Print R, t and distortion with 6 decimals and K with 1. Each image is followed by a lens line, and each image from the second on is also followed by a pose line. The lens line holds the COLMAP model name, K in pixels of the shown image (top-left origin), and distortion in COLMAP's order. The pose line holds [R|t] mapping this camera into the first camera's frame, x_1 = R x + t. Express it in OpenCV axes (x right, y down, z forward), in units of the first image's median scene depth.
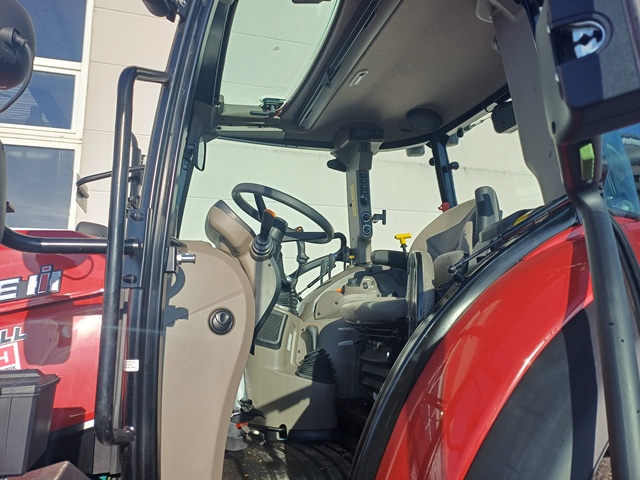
lens RADIAL K [[466.6, 0, 319.8], [0, 466.6, 238.7], [0, 0, 1]] dist [0.043626, 0.000141]
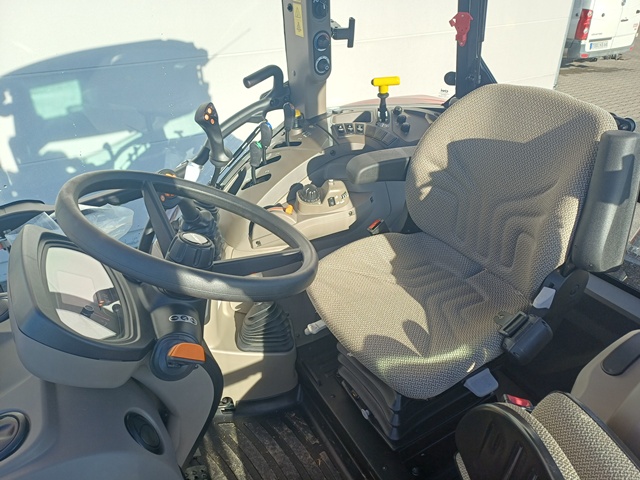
lens RADIAL K [[466.6, 0, 319.4], [0, 466.6, 239.5], [0, 0, 1]] dist [0.043626, 0.000141]
pose [[0.972178, -0.127856, 0.196275, -0.040534], [-0.034235, 0.751354, 0.659011, -0.237805], [-0.231730, -0.647395, 0.726072, 0.465203]]
